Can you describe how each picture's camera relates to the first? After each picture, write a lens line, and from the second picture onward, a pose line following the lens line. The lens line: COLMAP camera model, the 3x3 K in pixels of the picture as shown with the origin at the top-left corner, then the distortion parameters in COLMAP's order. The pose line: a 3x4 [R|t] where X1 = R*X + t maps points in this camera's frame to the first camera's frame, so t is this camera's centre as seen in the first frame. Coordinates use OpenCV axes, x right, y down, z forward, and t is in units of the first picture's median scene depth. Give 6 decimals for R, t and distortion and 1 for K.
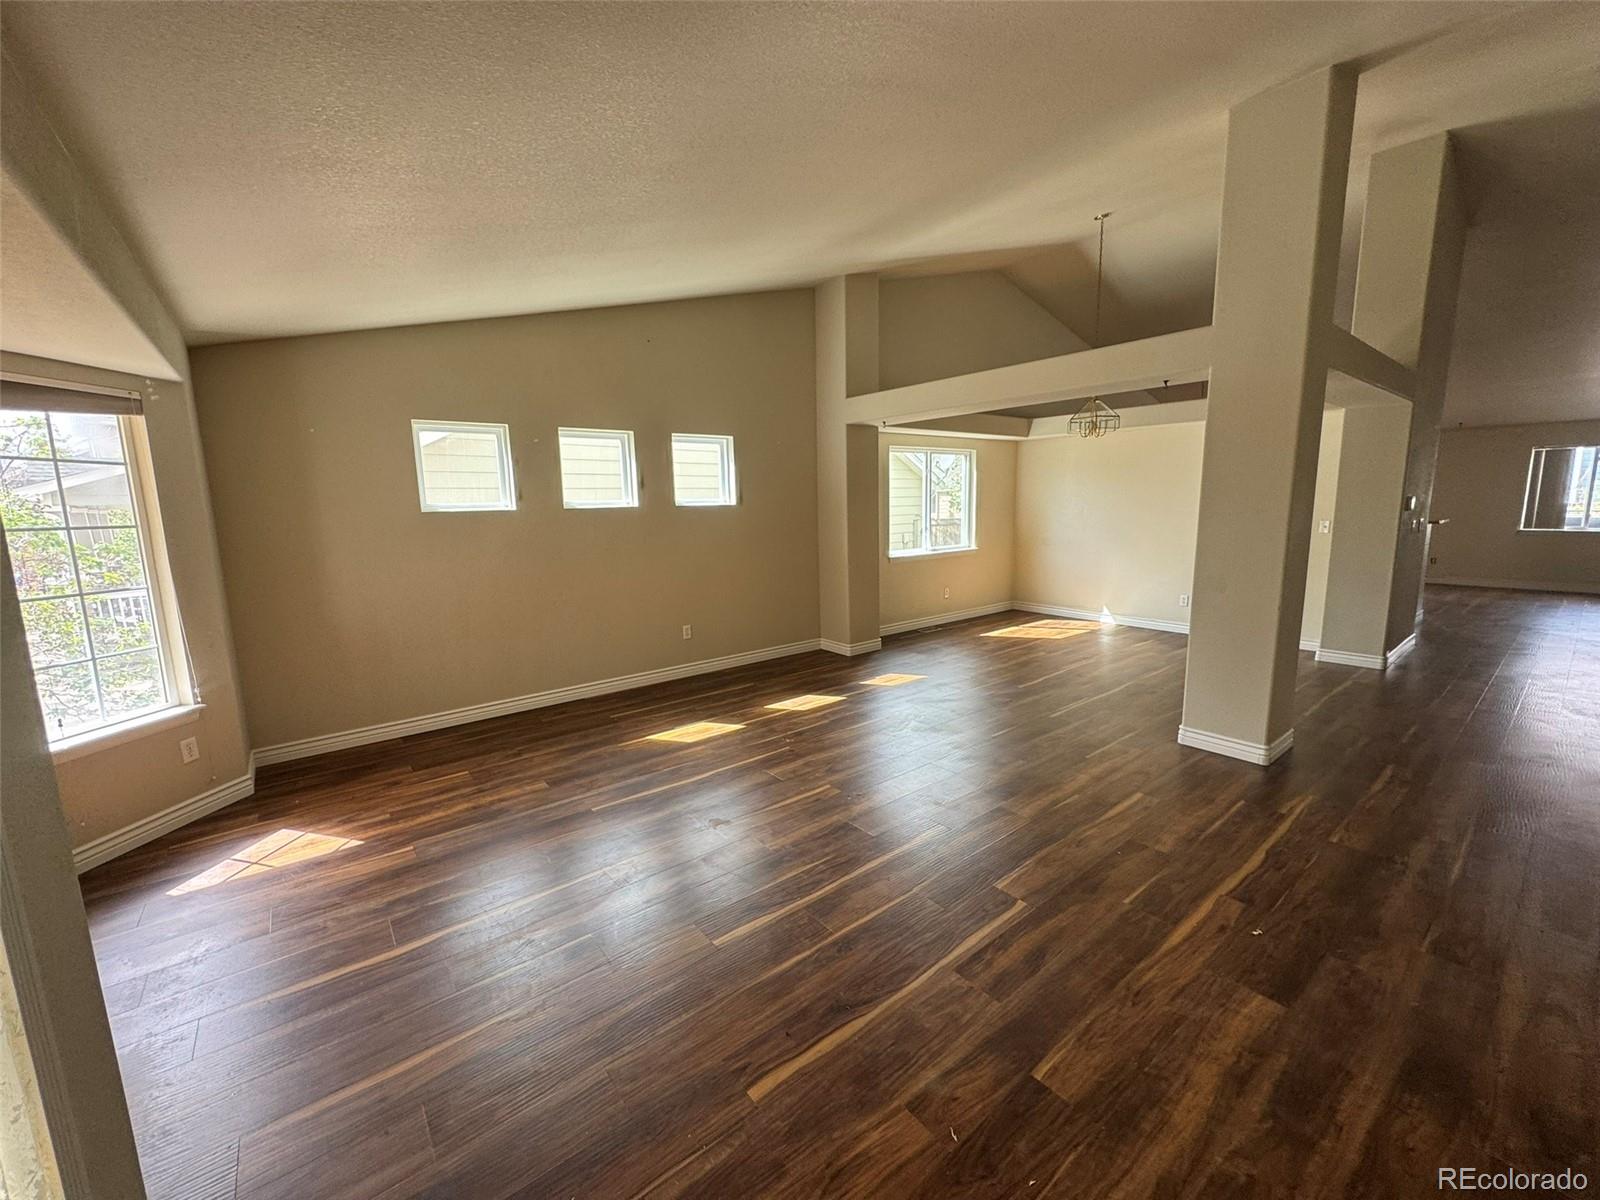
lens RADIAL K [[635.9, 0, 800.4], [0, 635.9, 602.4], [0, 0, 1]] dist [0.006506, -0.000436]
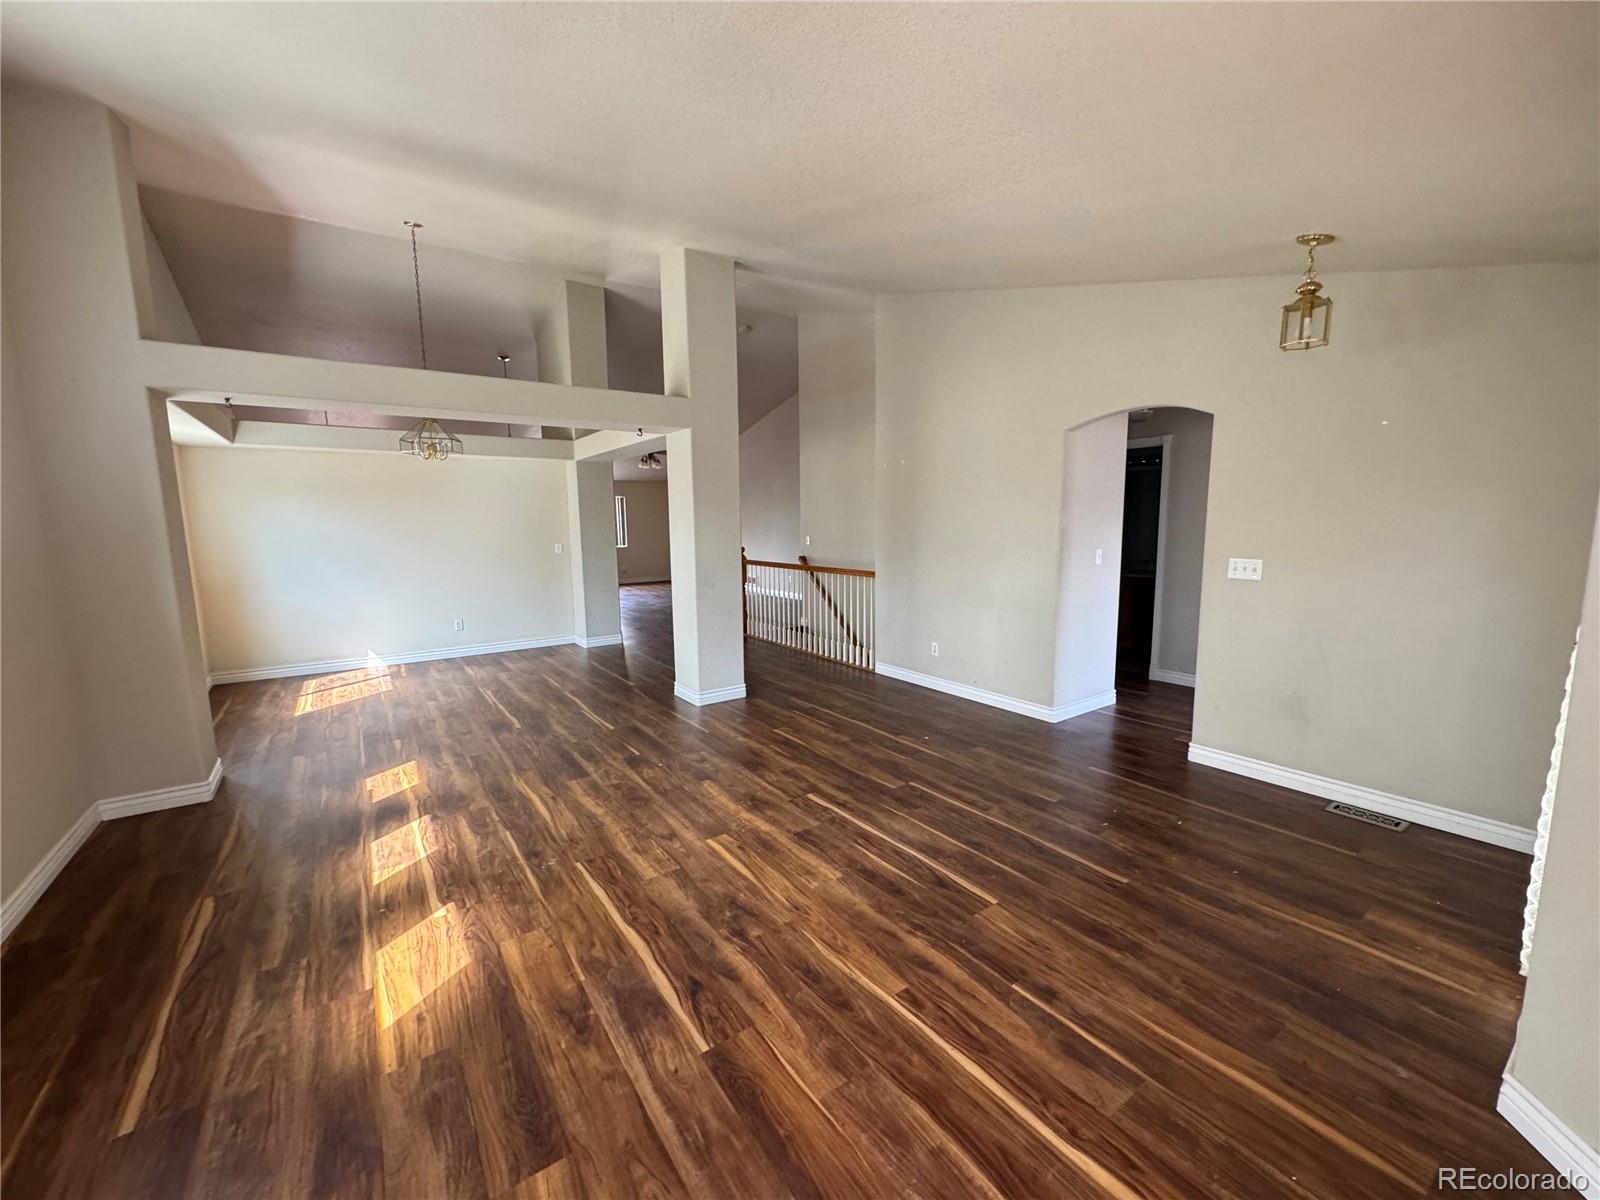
lens RADIAL K [[635.9, 0, 793.2], [0, 635.9, 600.0], [0, 0, 1]] dist [0.006506, -0.000436]
pose [[0.066757, -0.109271, 0.991768, -0.742783], [0.167996, 0.981026, 0.096779, -0.099406], [-0.983525, 0.160152, 0.083848, 0.711065]]
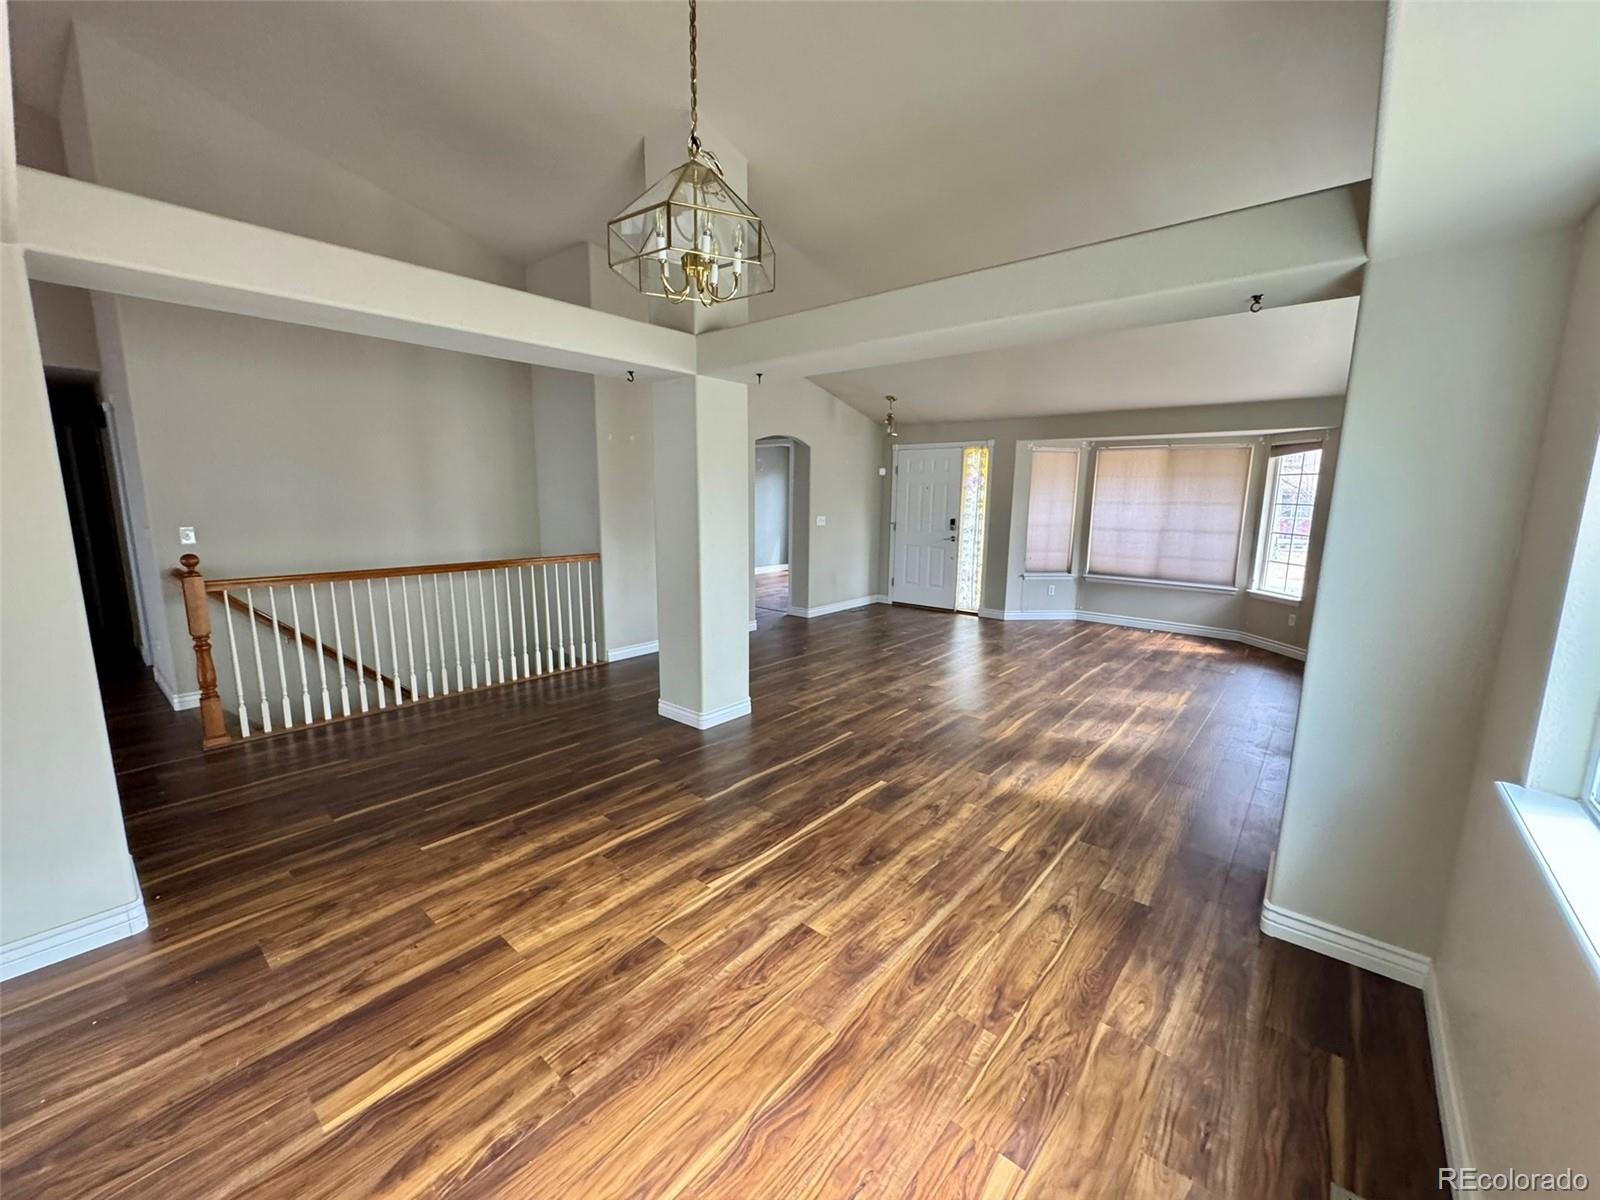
lens RADIAL K [[635.9, 0, 802.3], [0, 635.9, 599.4], [0, 0, 1]] dist [0.006506, -0.000436]
pose [[-0.980633, 0.038616, -0.192012, 0.776588], [-0.024604, 0.948315, 0.316375, -0.364105], [0.194305, 0.314972, -0.928998, 2.185210]]
